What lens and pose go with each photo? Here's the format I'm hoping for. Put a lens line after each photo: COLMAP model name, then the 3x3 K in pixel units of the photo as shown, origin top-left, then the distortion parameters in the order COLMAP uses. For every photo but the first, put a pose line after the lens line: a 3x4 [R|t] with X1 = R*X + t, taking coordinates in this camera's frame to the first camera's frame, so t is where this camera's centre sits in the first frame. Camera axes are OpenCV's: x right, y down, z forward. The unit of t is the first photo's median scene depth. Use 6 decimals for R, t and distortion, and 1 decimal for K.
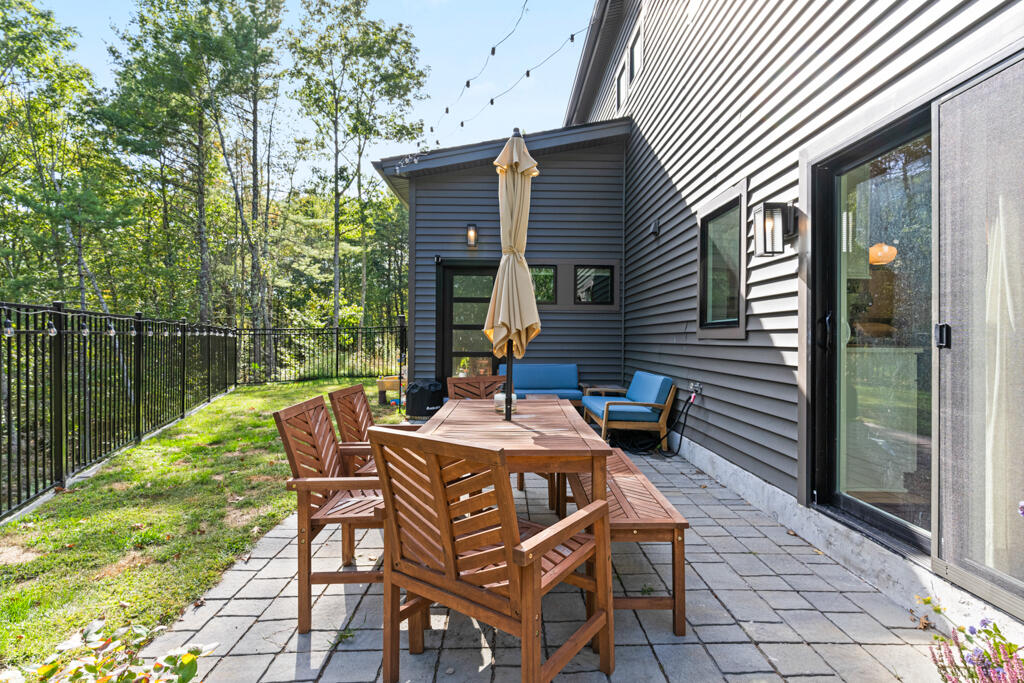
lens RADIAL K [[498.8, 0, 514.9], [0, 498.8, 324.5], [0, 0, 1]] dist [0.000099, 0.000442]
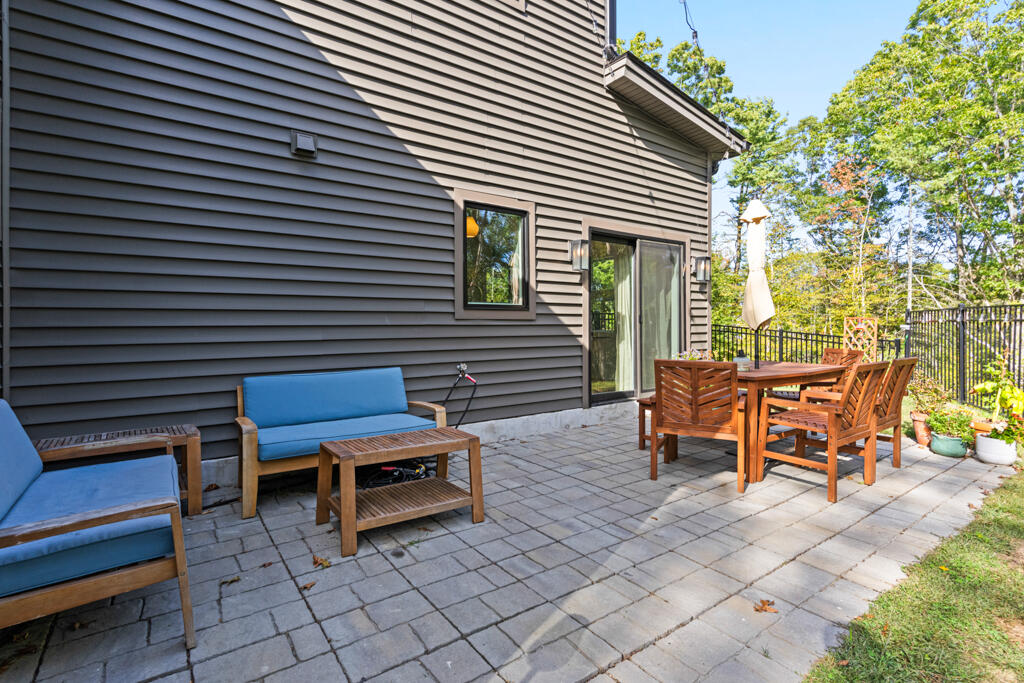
lens RADIAL K [[498.8, 0, 514.9], [0, 498.8, 324.5], [0, 0, 1]] dist [0.000099, 0.000442]
pose [[-0.573743, -0.006983, 0.819005, -0.769889], [-0.018984, 0.999808, -0.004774, 0.058546], [-0.818815, -0.018288, -0.573766, 2.217562]]
